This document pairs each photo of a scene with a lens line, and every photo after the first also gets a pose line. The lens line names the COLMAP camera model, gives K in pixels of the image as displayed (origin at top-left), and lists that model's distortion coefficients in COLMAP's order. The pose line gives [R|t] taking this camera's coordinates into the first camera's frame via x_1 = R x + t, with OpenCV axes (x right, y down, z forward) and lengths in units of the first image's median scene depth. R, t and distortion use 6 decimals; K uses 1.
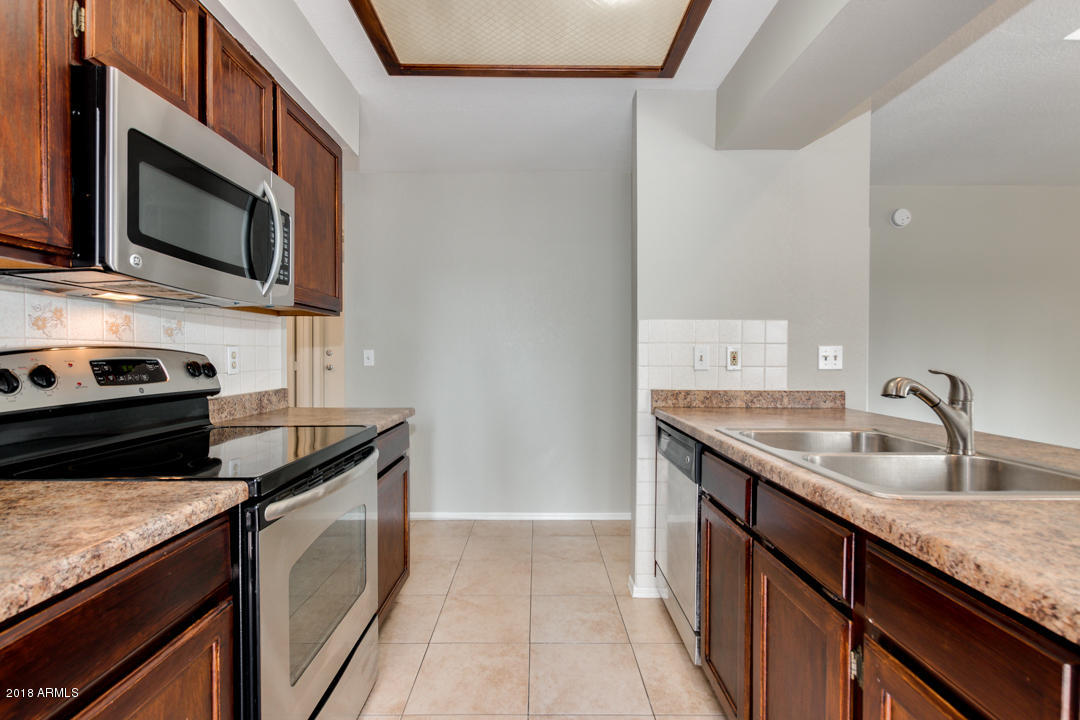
lens RADIAL K [[514.2, 0, 538.5], [0, 514.2, 353.8], [0, 0, 1]] dist [0.008596, 0.000443]
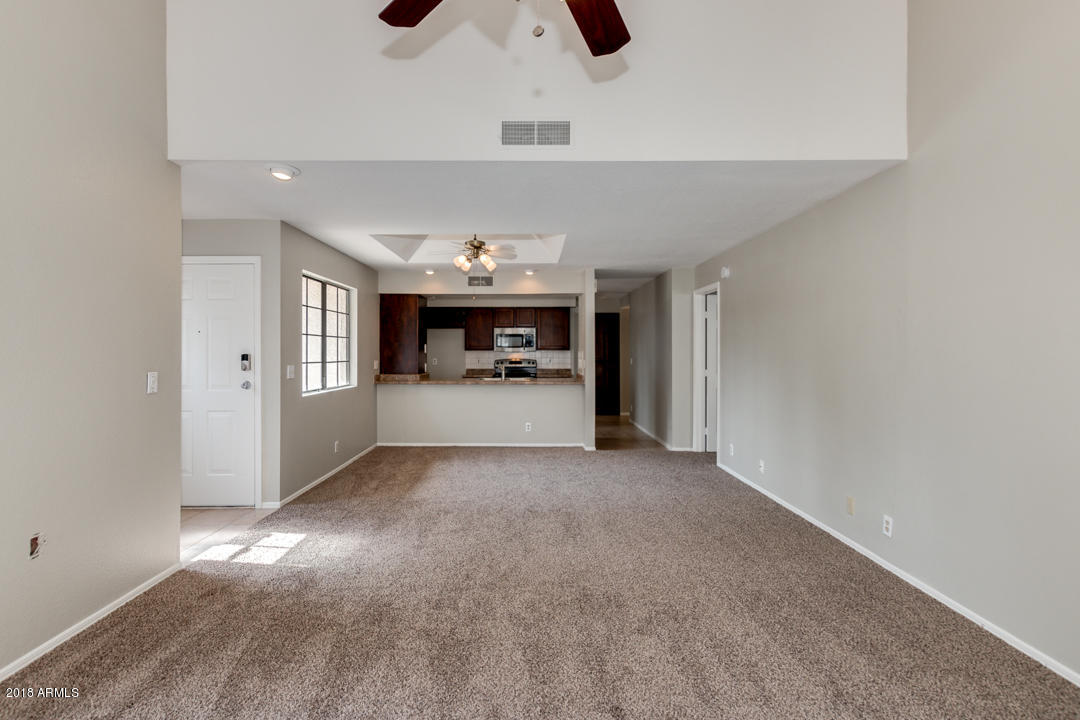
lens RADIAL K [[514.2, 0, 538.5], [0, 514.2, 353.8], [0, 0, 1]] dist [0.008596, 0.000443]
pose [[0.002251, -0.000175, -0.999997, 3.831067], [-0.001231, 0.999999, -0.000178, -0.049136], [0.999997, 0.001231, 0.002251, 0.830943]]
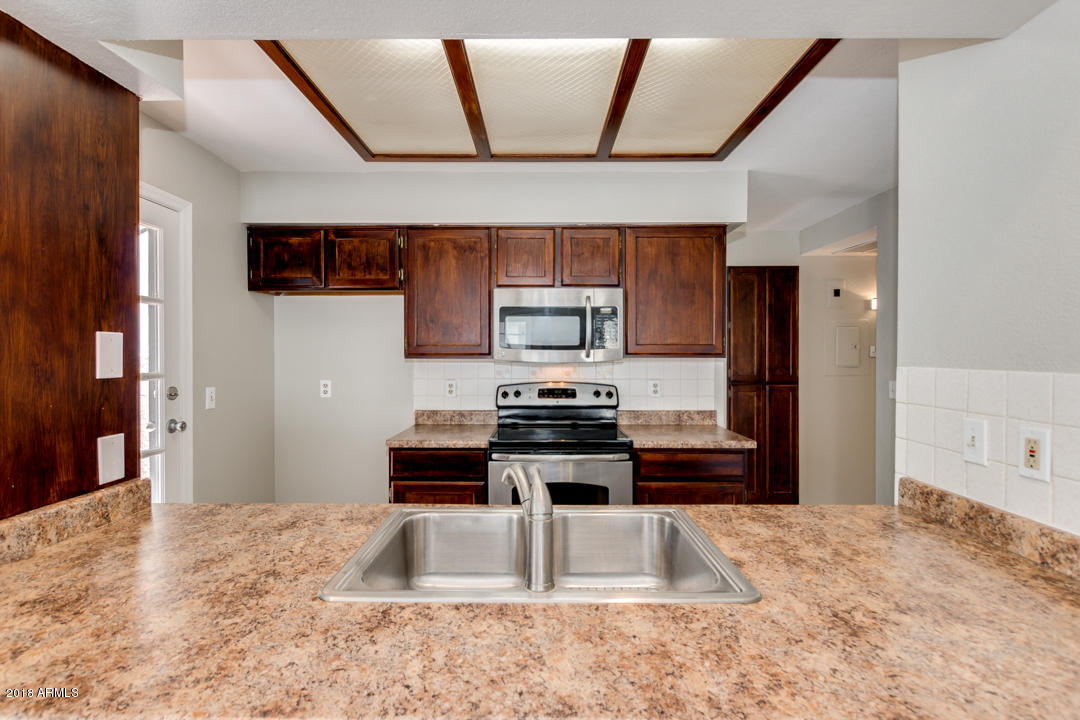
lens RADIAL K [[514.2, 0, 538.5], [0, 514.2, 353.8], [0, 0, 1]] dist [0.008596, 0.000443]
pose [[-0.009023, 0.001690, -0.999958, 0.954096], [-0.002194, 0.999996, 0.001710, -0.092130], [0.999957, 0.002209, -0.009019, 0.605966]]
